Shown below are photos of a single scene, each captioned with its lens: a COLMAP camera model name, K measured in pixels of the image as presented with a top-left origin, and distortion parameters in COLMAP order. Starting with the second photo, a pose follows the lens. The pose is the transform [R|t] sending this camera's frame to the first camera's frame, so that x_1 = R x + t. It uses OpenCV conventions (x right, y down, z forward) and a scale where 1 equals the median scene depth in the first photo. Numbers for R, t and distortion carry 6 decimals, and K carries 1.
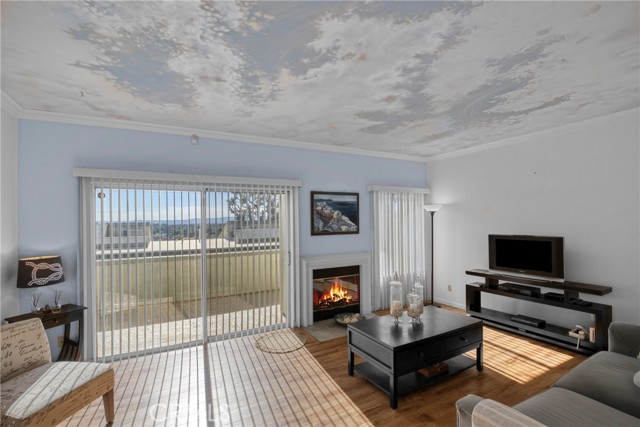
lens RADIAL K [[296.7, 0, 319.3], [0, 296.7, 218.7], [0, 0, 1]] dist [-0.031515, 0.000272]
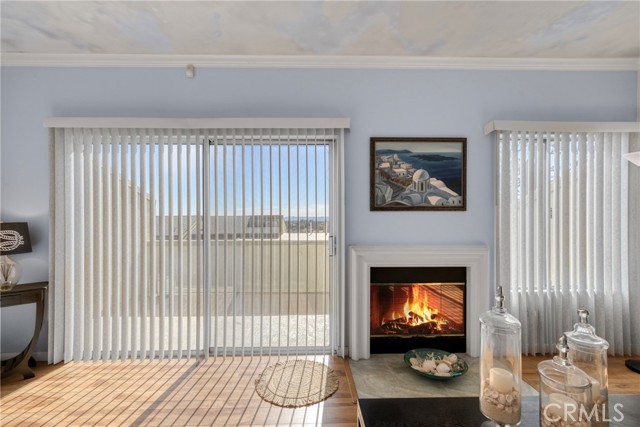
lens RADIAL K [[297.3, 0, 318.7], [0, 297.3, 218.8], [0, 0, 1]] dist [-0.001215, 0.000157]
pose [[0.887311, 0.010333, -0.461056, 0.159488], [-0.006389, 0.999928, 0.010114, 0.067743], [0.461128, -0.006029, 0.887313, 0.409281]]
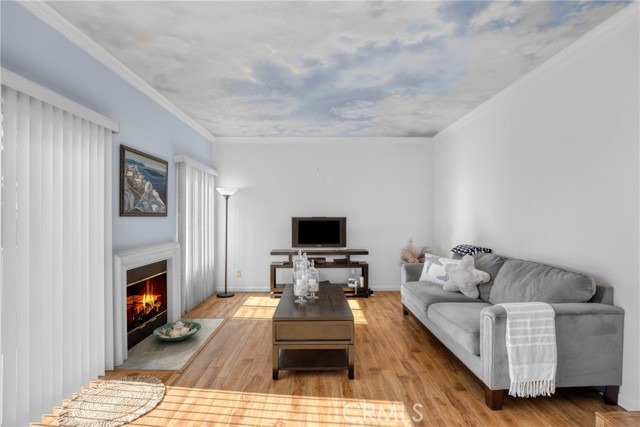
lens RADIAL K [[296.7, 0, 319.3], [0, 296.7, 218.7], [0, 0, 1]] dist [-0.031515, 0.000272]
pose [[0.469237, 0.008238, 0.883034, -0.369976], [-0.011309, 0.999931, -0.003319, 0.059454], [-0.883000, -0.008429, 0.469298, 0.345089]]
